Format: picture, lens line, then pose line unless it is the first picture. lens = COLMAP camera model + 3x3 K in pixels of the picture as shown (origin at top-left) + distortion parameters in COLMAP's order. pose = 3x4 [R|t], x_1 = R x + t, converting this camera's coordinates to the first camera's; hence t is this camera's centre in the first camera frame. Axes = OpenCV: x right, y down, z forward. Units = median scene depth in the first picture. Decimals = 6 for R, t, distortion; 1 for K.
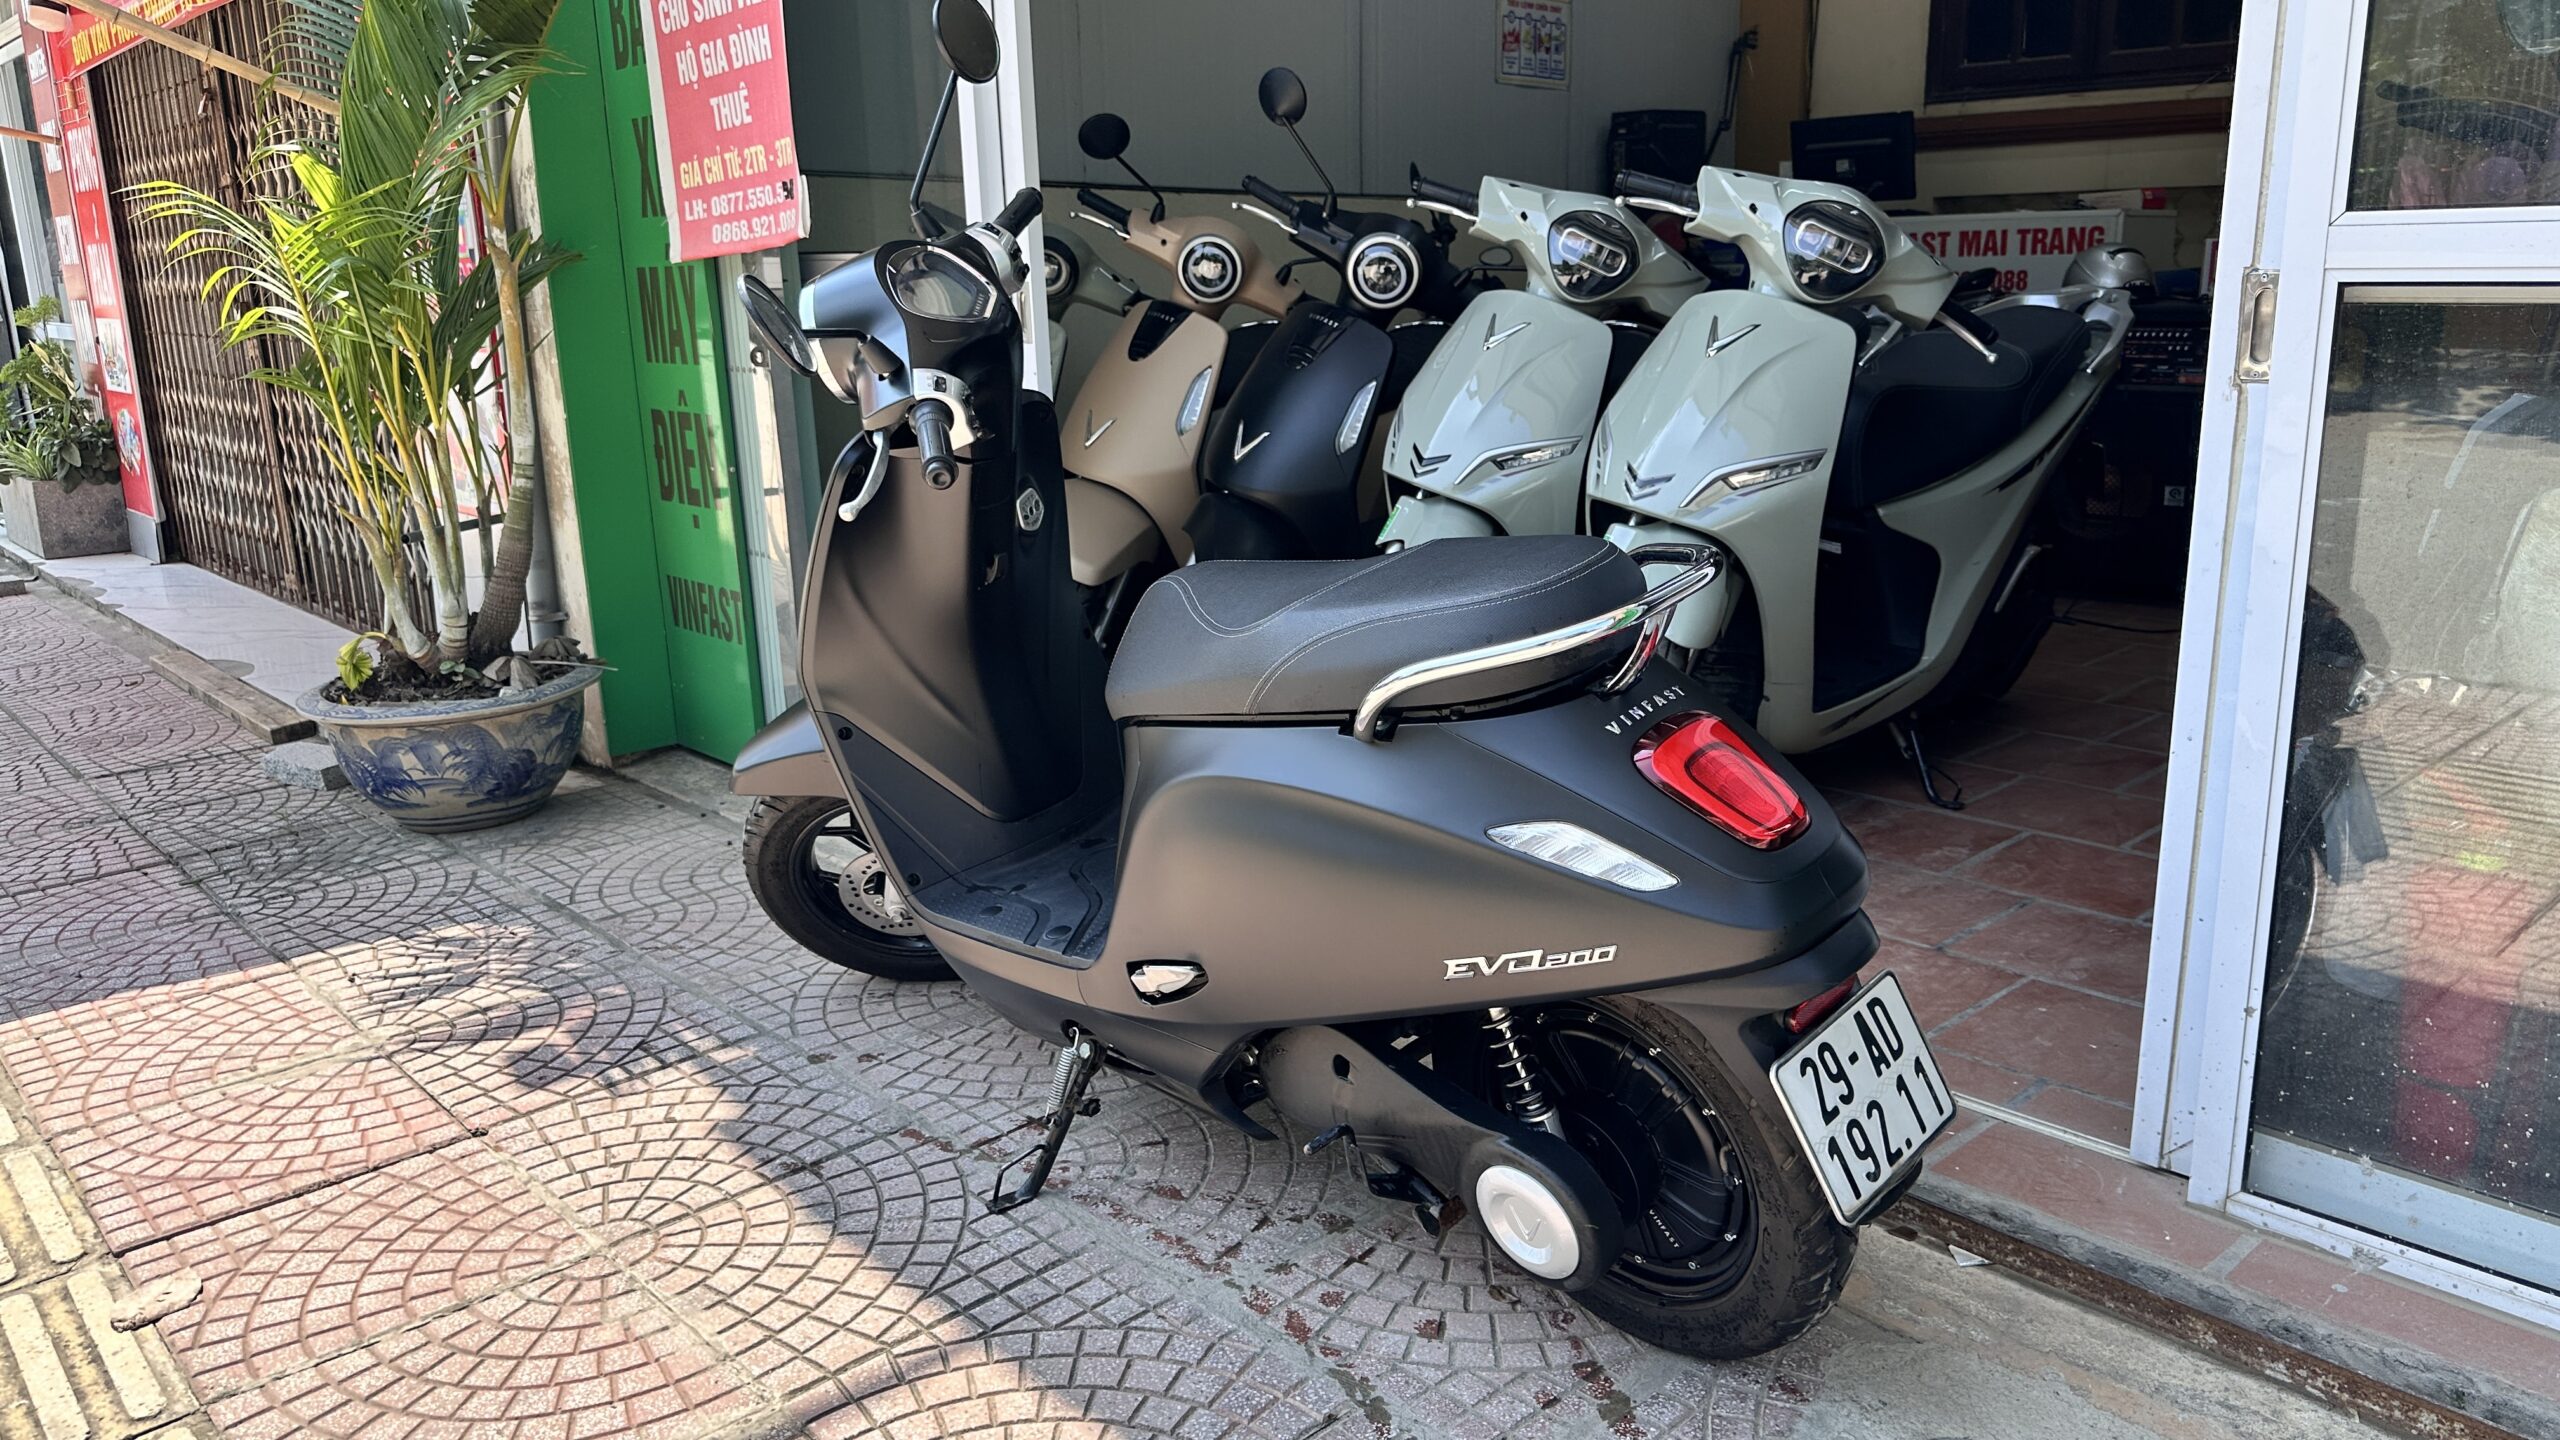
lens RADIAL K [[1831.6, 0, 1286.4], [0, 1831.6, 721.0], [0, 0, 1]] dist [0.045078, -0.062625]
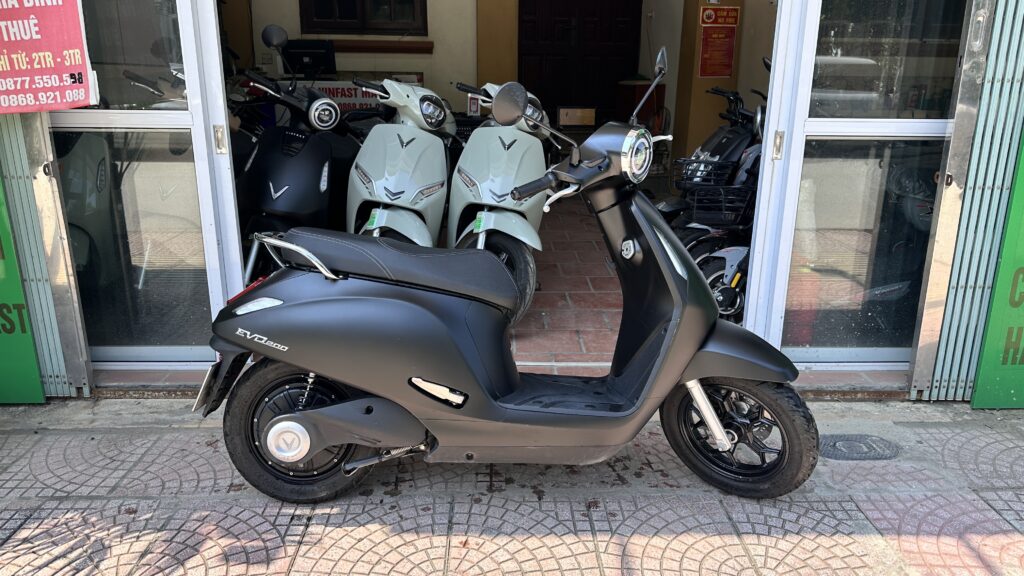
lens RADIAL K [[733.0, 0, 523.3], [0, 733.0, 288.8], [0, 0, 1]] dist [0.052220, -0.063850]
pose [[0.647604, -0.186778, 0.738730, -0.665218], [0.160443, 0.981182, 0.107426, -0.108604], [-0.744894, 0.048955, 0.665385, 0.234674]]
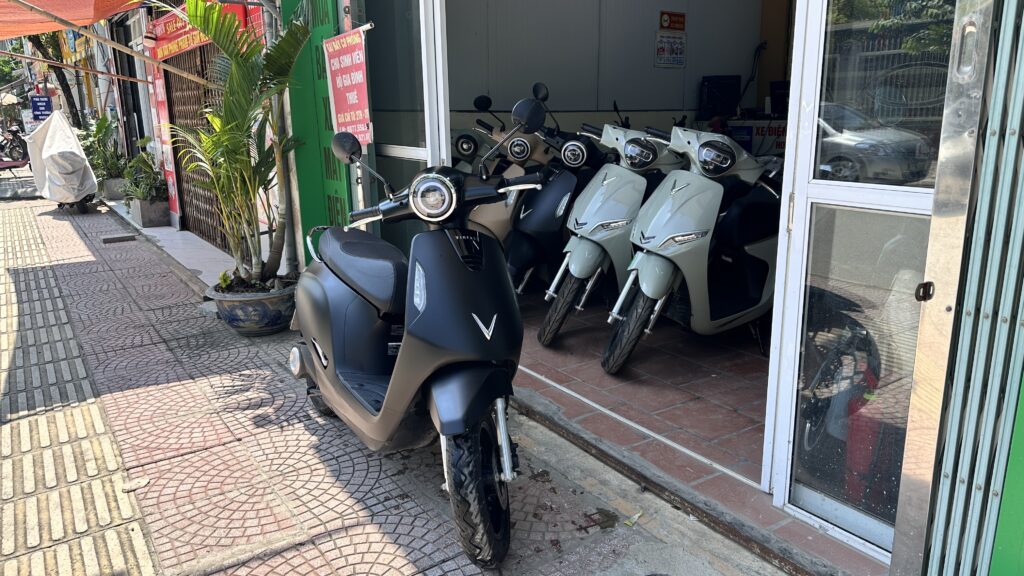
lens RADIAL K [[731.6, 0, 515.5], [0, 731.6, 286.2], [0, 0, 1]] dist [0.081776, -0.142332]
pose [[0.989623, 0.042004, -0.137409, 0.159466], [-0.042632, 0.999090, -0.001628, -0.046983], [0.137216, 0.007469, 0.990513, -0.154131]]
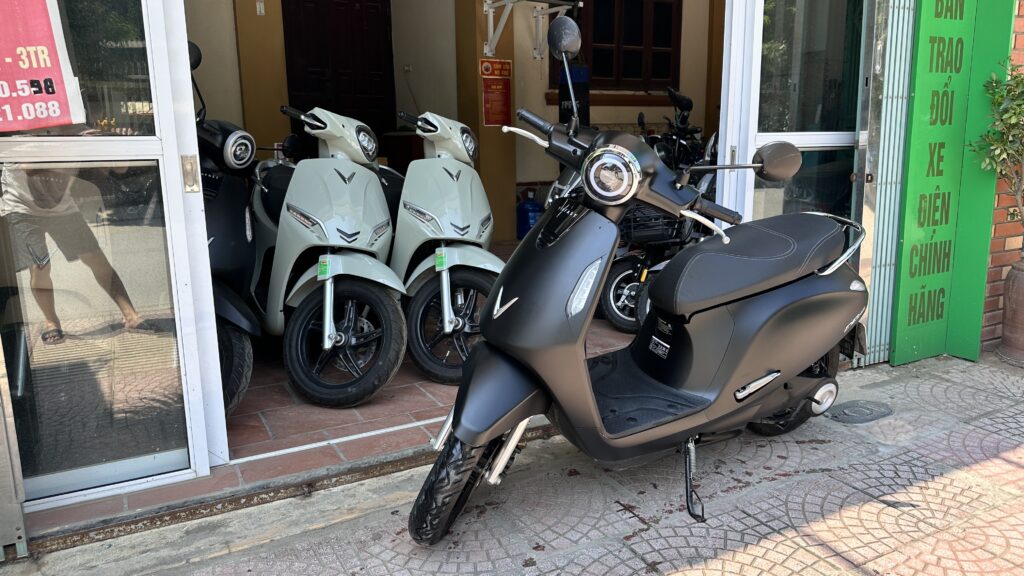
lens RADIAL K [[738.8, 0, 529.9], [0, 738.8, 272.1], [0, 0, 1]] dist [0.000276, 0.002919]
pose [[0.230150, -0.153032, 0.961048, -0.829616], [0.244602, 0.964951, 0.095076, -0.151468], [-0.941913, 0.213193, 0.259515, 0.670266]]
